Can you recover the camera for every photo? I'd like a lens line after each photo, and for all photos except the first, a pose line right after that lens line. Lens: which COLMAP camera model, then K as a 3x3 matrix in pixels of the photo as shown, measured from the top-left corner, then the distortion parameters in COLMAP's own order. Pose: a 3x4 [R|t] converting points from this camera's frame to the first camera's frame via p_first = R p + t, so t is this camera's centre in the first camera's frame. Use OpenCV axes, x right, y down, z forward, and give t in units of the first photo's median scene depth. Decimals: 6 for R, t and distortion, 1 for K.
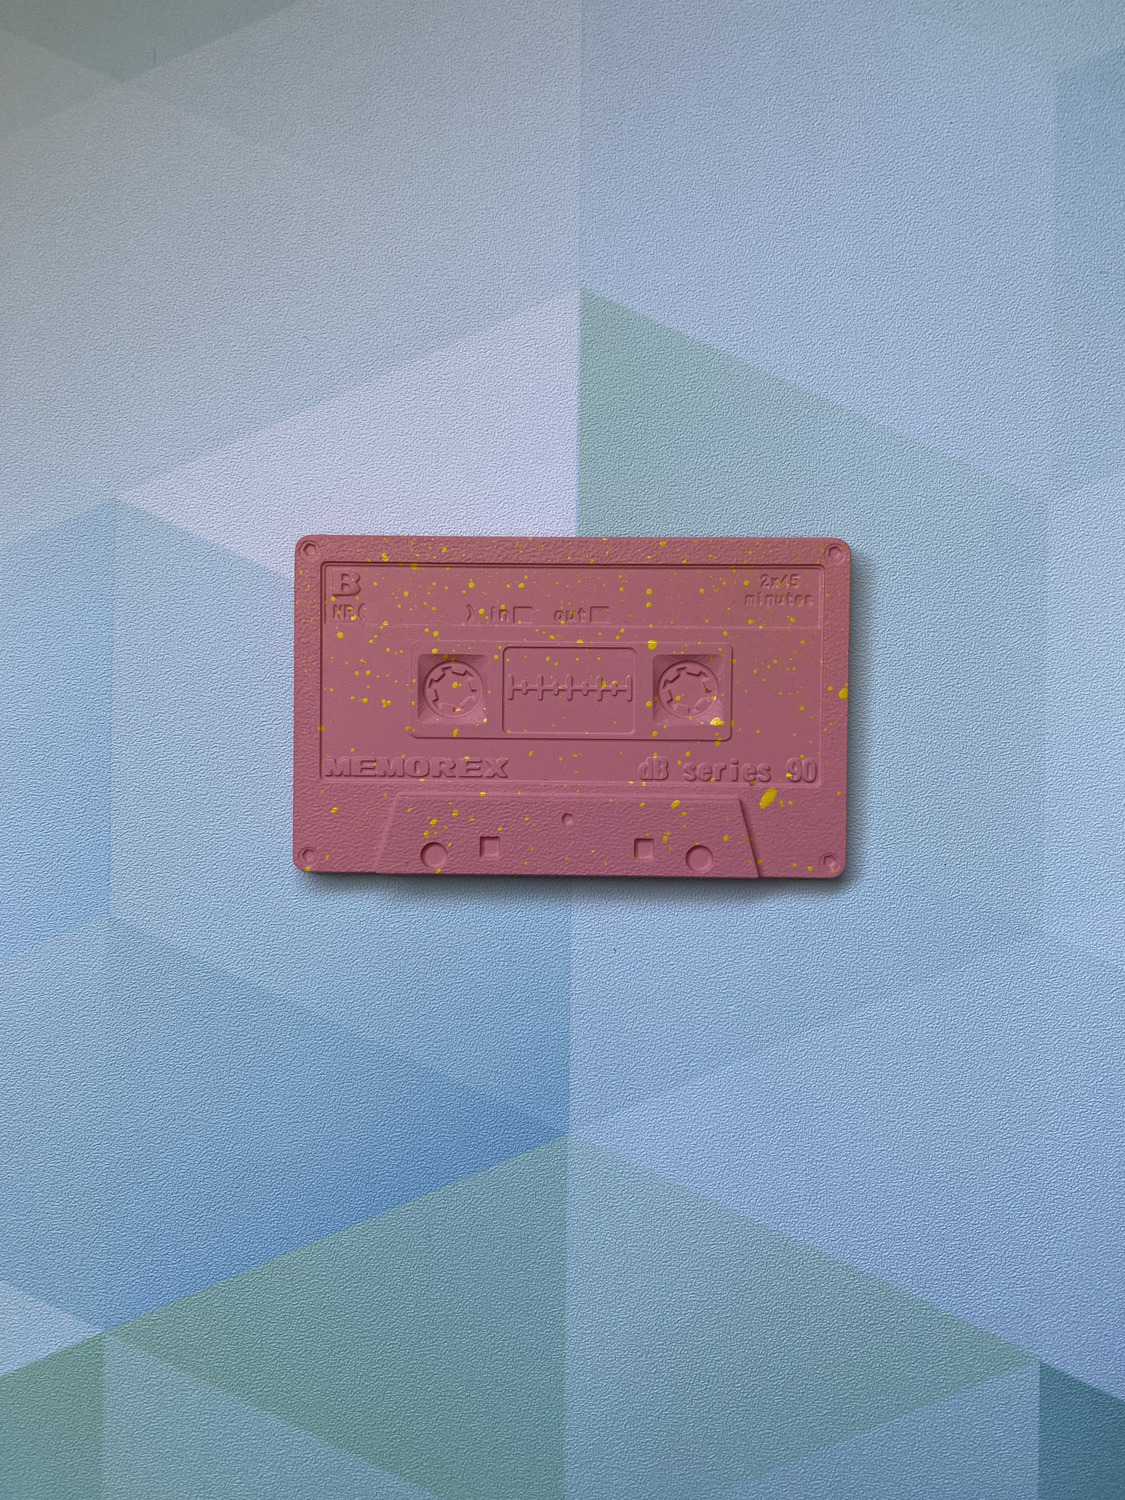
lens RADIAL K [[1136.4, 0, 562.7], [0, 1136.4, 747.9], [0, 0, 1]] dist [0.000621, 0.000085]
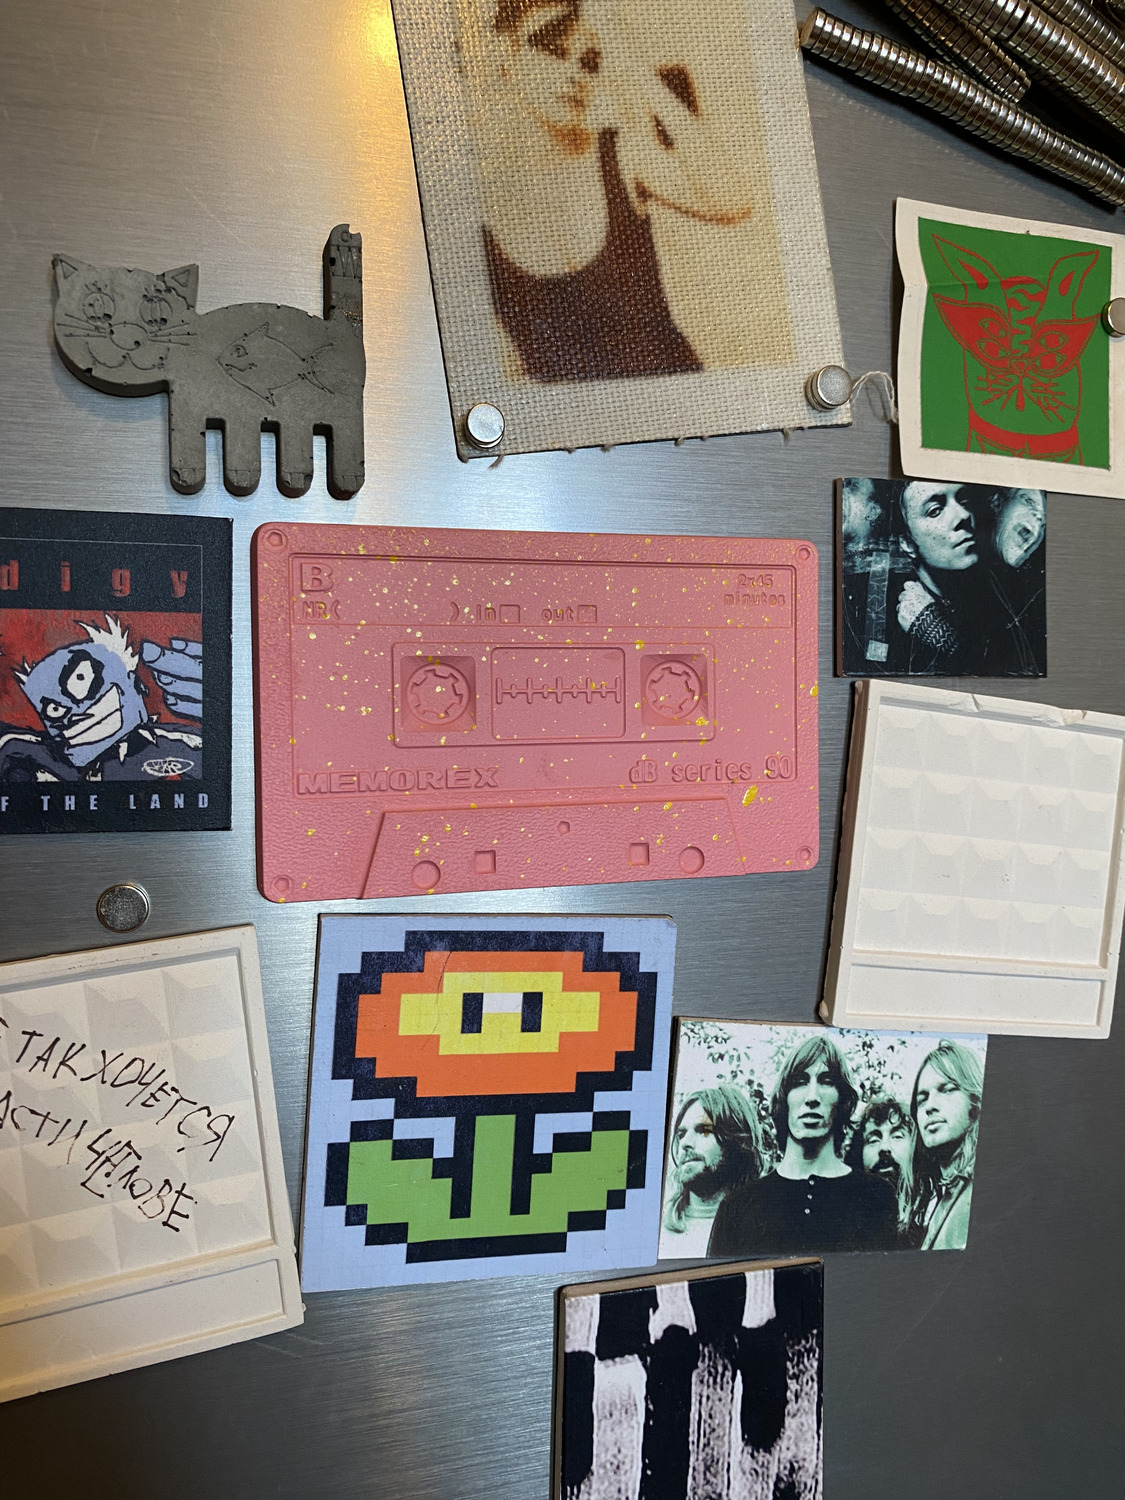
lens RADIAL K [[1136.4, 0, 562.0], [0, 1136.4, 752.4], [0, 0, 1]] dist [0.000621, 0.000085]
pose [[0.951424, -0.034932, 0.305896, -0.286642], [0.034387, 0.999383, 0.007170, -0.007293], [-0.305957, 0.003697, 0.952038, 0.088053]]
